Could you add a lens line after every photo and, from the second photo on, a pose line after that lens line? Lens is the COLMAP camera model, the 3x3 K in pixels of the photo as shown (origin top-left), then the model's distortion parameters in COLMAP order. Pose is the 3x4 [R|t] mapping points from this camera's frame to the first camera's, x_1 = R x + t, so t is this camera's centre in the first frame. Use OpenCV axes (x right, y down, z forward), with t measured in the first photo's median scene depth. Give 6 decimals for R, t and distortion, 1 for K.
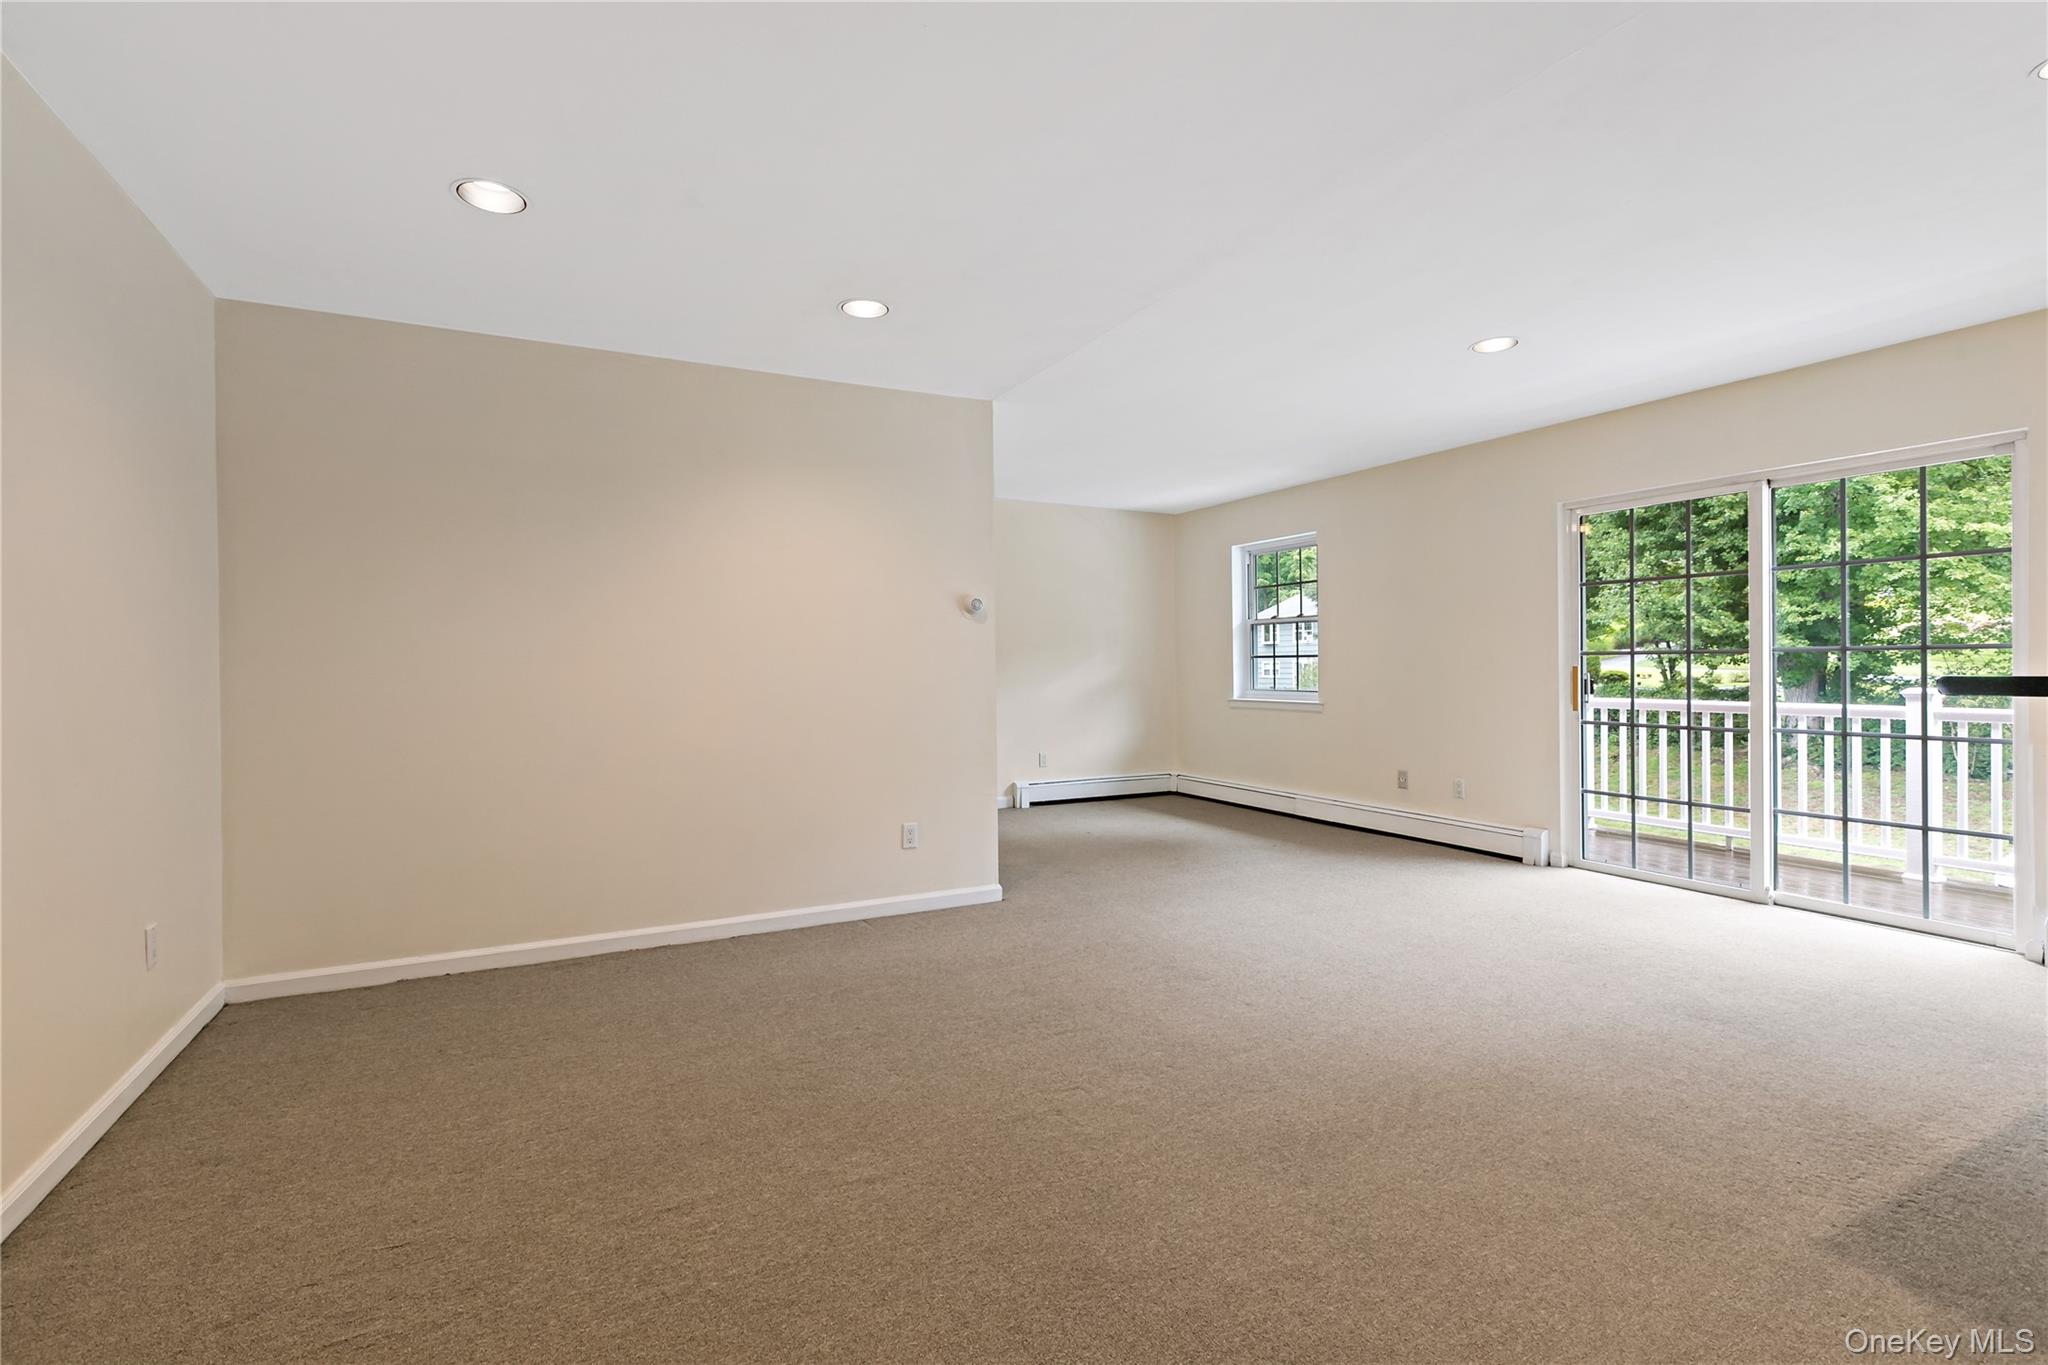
lens RADIAL K [[953.4, 0, 1009.6], [0, 953.4, 670.0], [0, 0, 1]] dist [0.000505, -0.000041]
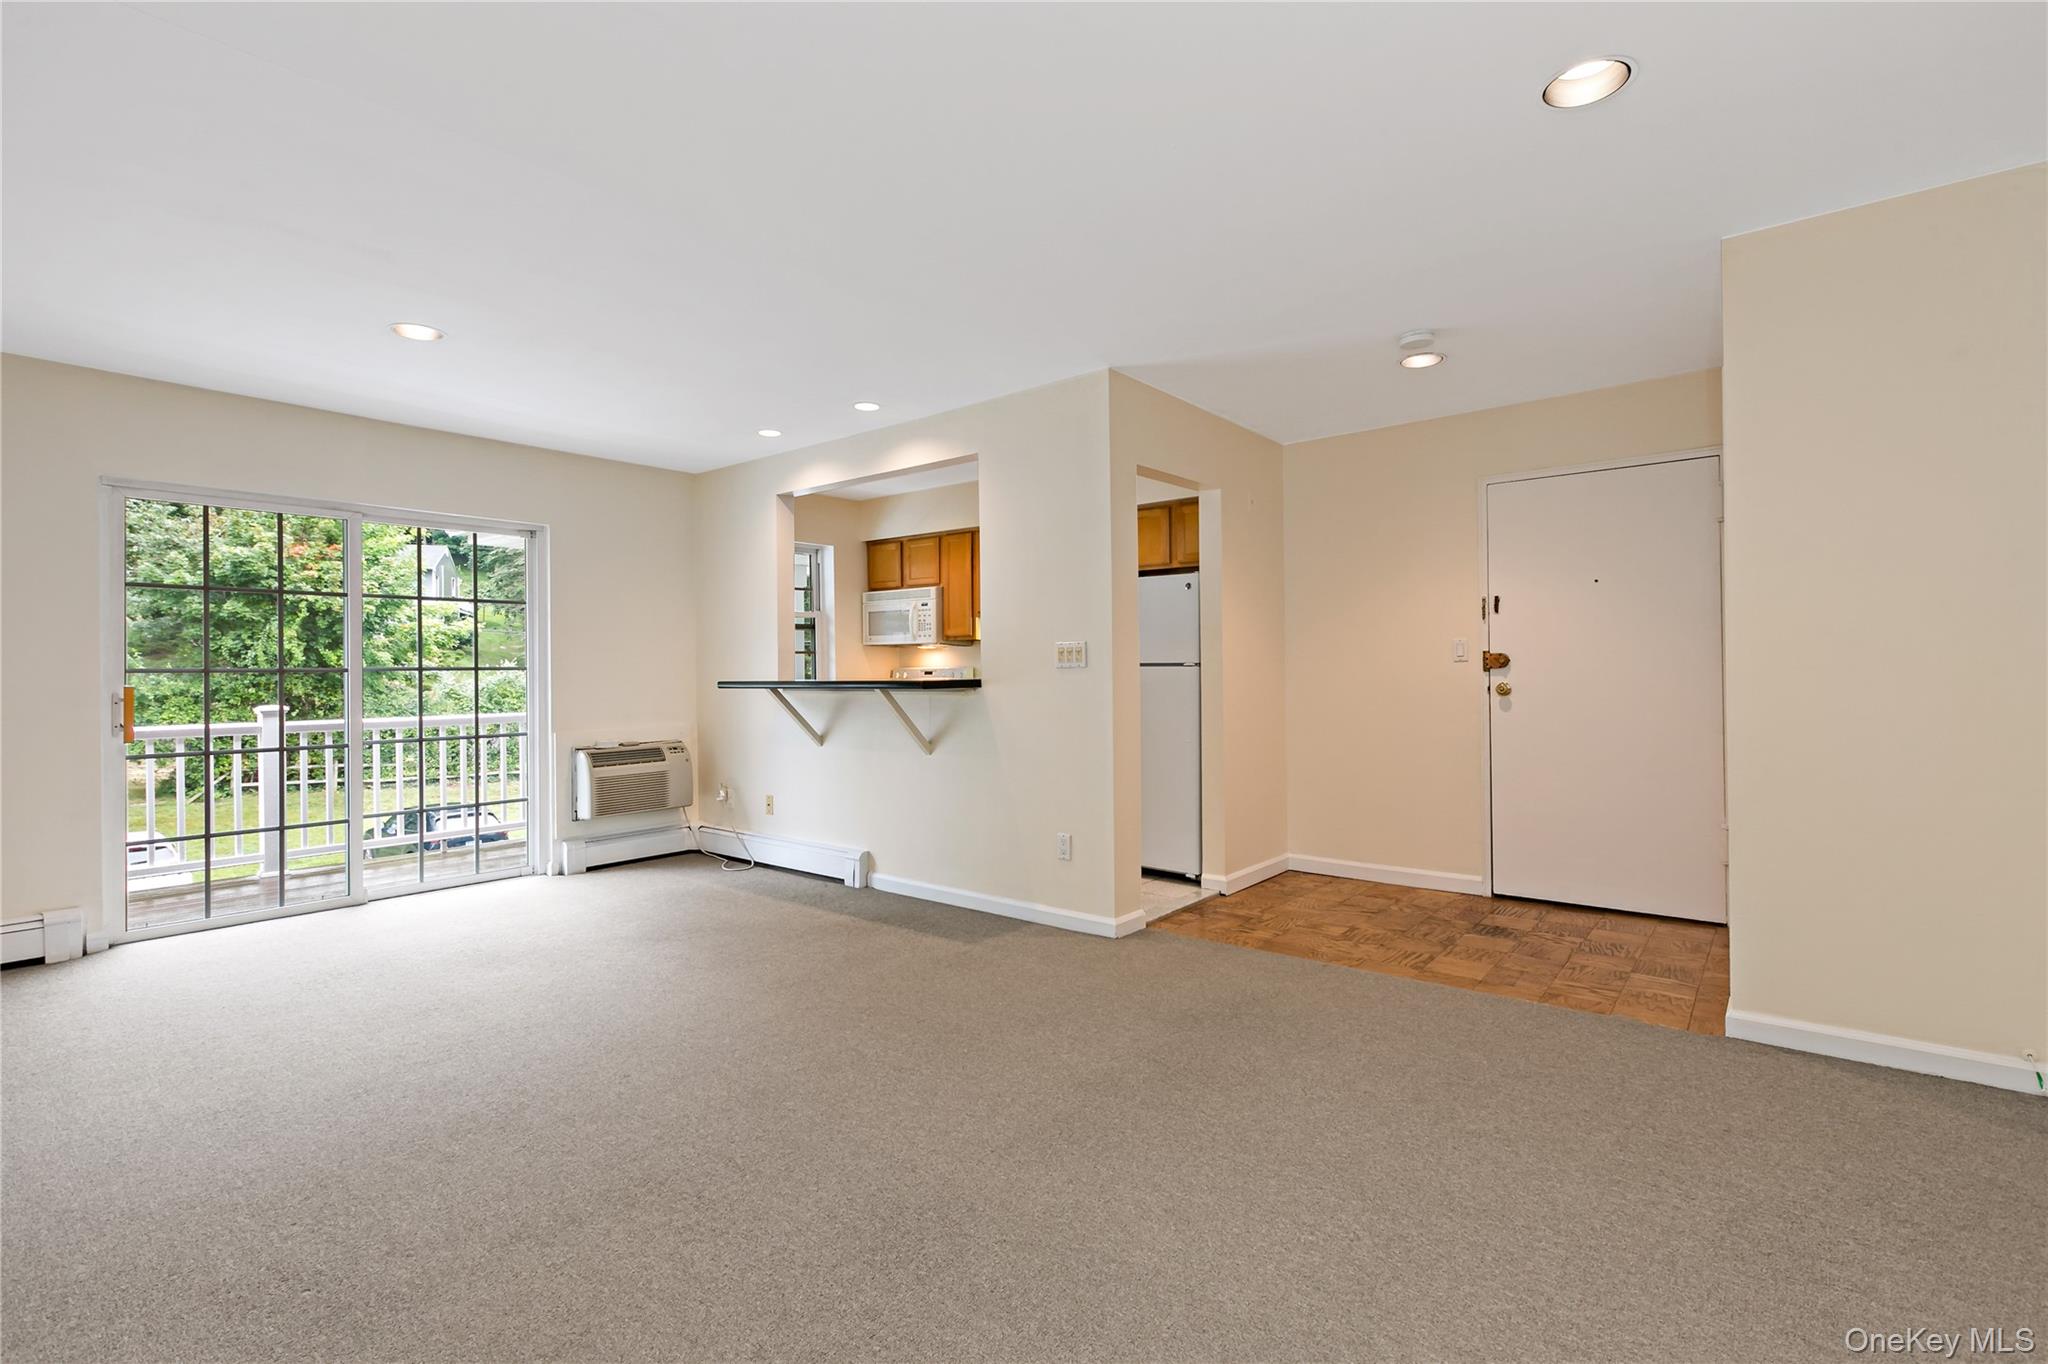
lens RADIAL K [[937.7, 0, 1026.0], [0, 937.7, 663.1], [0, 0, 1]] dist [0.001034, 0.000047]
pose [[-0.411044, 0.021331, 0.911366, -0.467417], [0.016698, 0.999735, -0.015868, 0.001494], [-0.911462, 0.008696, -0.411291, 0.712461]]
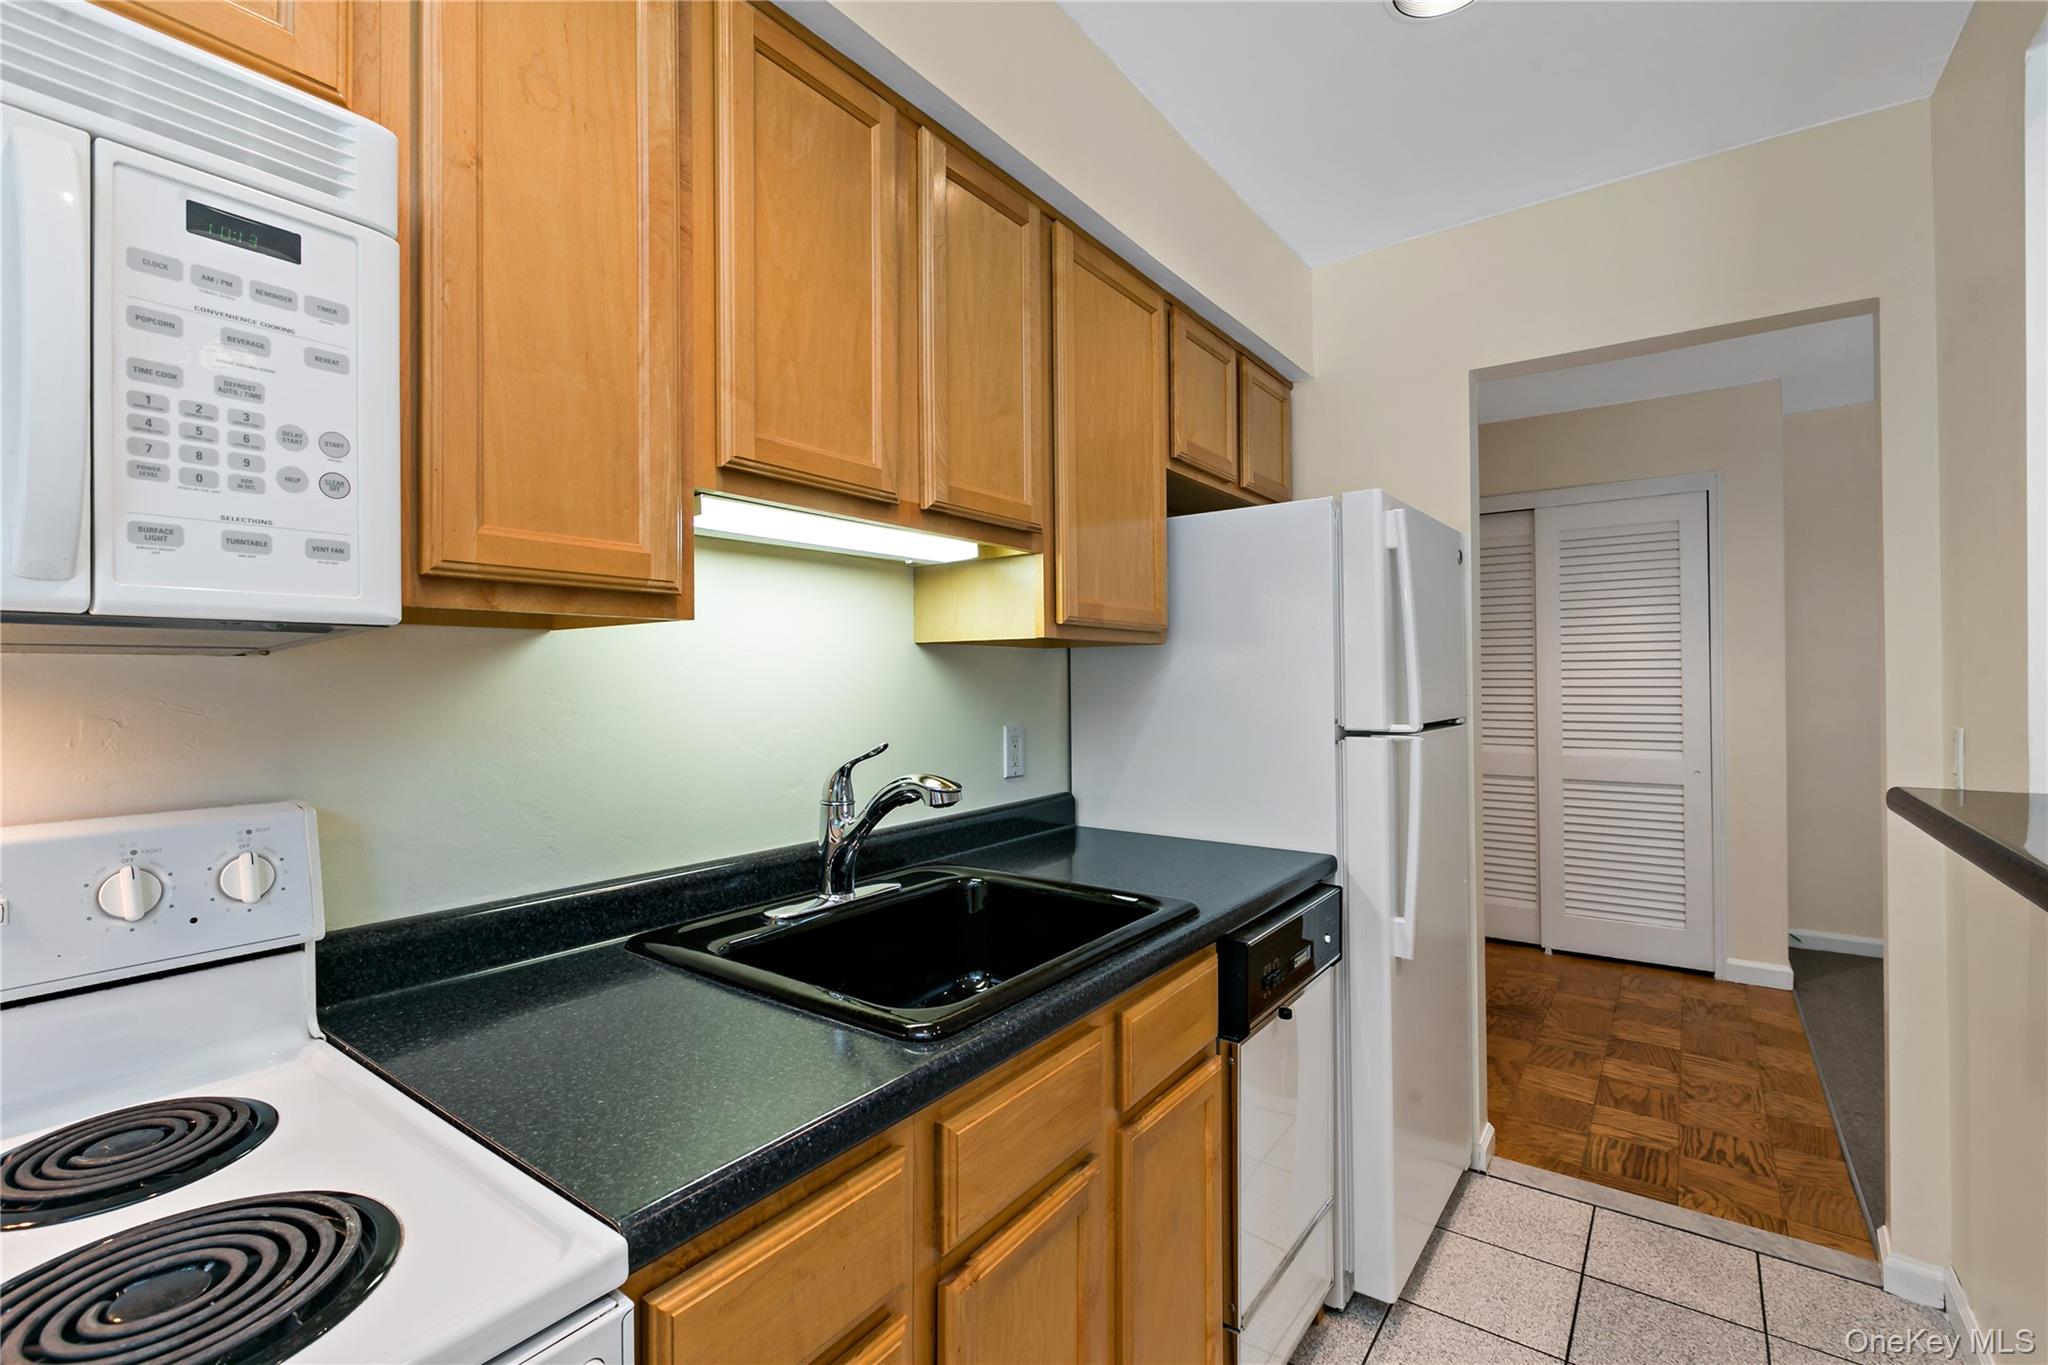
lens RADIAL K [[925.1, 0, 1024.0], [0, 925.1, 682.5], [0, 0, 1]] dist [-0.001366, -0.000405]
pose [[-0.891967, 0.024693, -0.451425, 0.890526], [0.021449, 0.999694, 0.012302, -0.044167], [0.451591, 0.001290, -0.892224, 0.439272]]
